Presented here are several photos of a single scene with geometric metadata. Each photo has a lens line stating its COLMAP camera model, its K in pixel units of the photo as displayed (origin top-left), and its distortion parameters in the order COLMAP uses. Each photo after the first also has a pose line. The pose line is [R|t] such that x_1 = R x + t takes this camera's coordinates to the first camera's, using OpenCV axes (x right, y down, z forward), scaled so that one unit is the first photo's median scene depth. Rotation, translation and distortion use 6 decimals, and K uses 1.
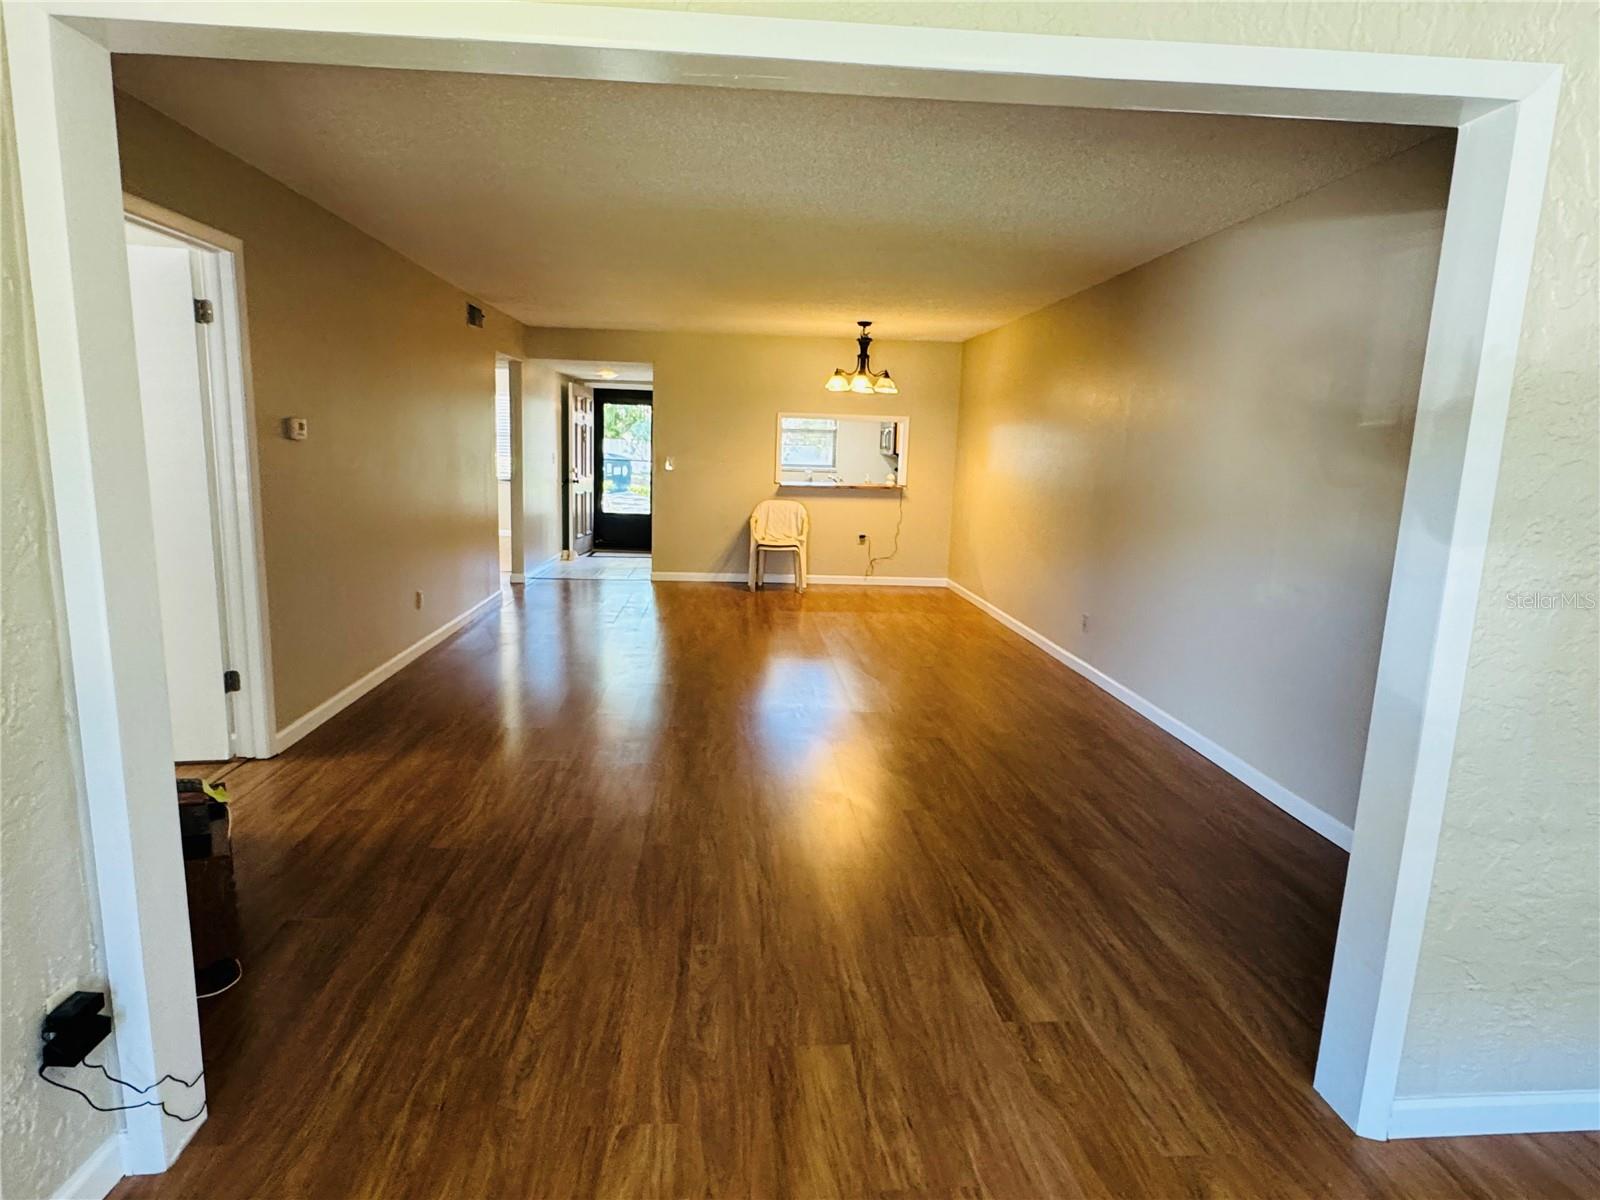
lens RADIAL K [[888.8, 0, 800.0], [0, 888.8, 600.0], [0, 0, 1]] dist [-0.000066, -0.000017]
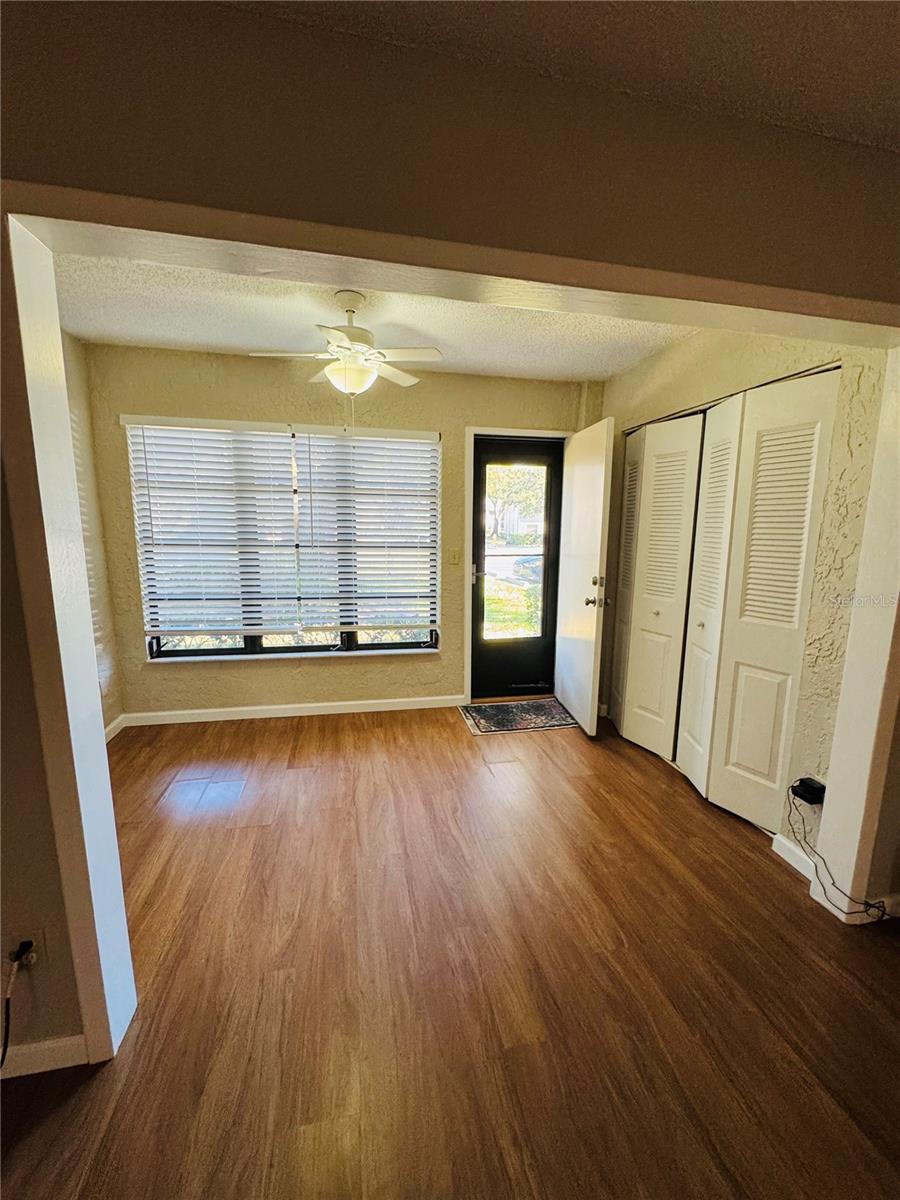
lens RADIAL K [[478.3, 0, 450.0], [0, 478.3, 600.0], [0, 0, 1]] dist [-0.000290, 0.000023]
pose [[-0.992270, -0.024932, -0.121565, 0.241425], [-0.063180, 0.944641, 0.321964, -0.276855], [0.106808, 0.327156, -0.938915, 1.546531]]
